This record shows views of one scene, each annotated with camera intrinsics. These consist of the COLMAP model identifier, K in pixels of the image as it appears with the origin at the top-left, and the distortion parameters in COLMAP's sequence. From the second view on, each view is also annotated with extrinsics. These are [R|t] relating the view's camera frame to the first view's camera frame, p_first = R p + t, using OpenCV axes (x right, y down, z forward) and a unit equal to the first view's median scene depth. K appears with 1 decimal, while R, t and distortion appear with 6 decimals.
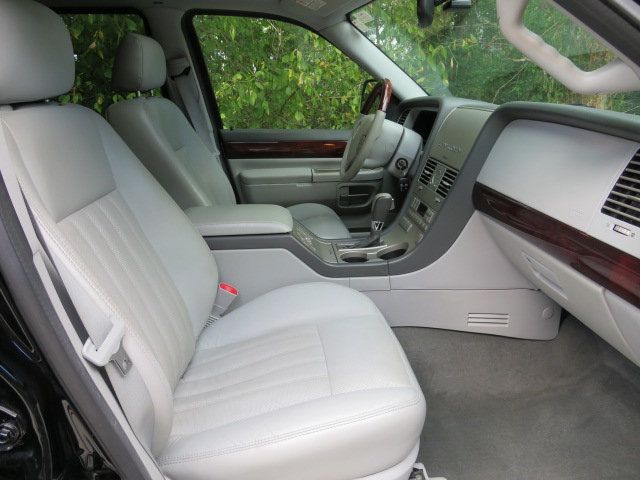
lens RADIAL K [[453.6, 0, 320.3], [0, 453.6, 243.0], [0, 0, 1]] dist [-0.023662, 0.015464]
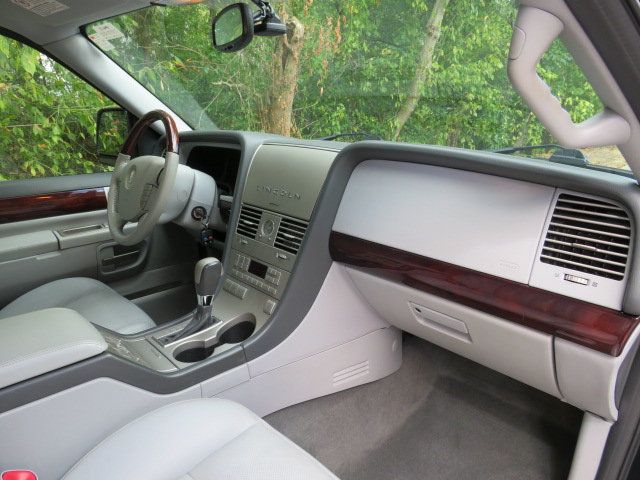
lens RADIAL K [[453.6, 0, 316.7], [0, 453.6, 239.3], [0, 0, 1]] dist [-0.023662, 0.015464]
pose [[0.793270, -0.175213, 0.583115, -0.170878], [0.201424, 0.979295, 0.020239, -0.127718], [-0.574588, 0.101399, 0.812137, 0.270460]]
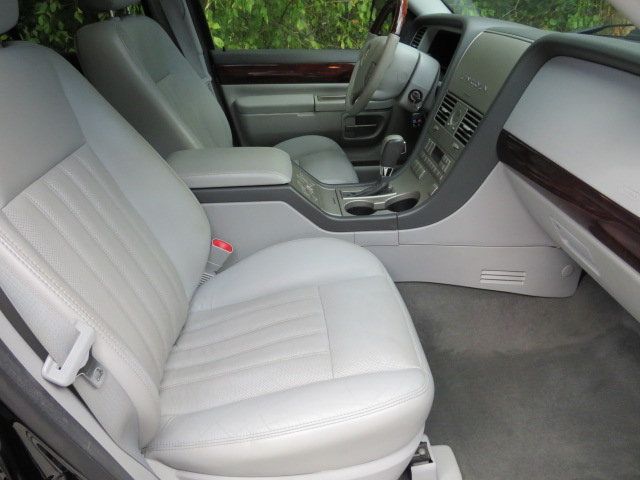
lens RADIAL K [[453.6, 0, 319.8], [0, 453.6, 243.0], [0, 0, 1]] dist [-0.023662, 0.015464]
pose [[0.999927, 0.004911, -0.011054, 0.004943], [-0.002704, 0.981493, 0.191479, -0.076518], [0.011789, -0.191435, 0.981434, 0.095753]]
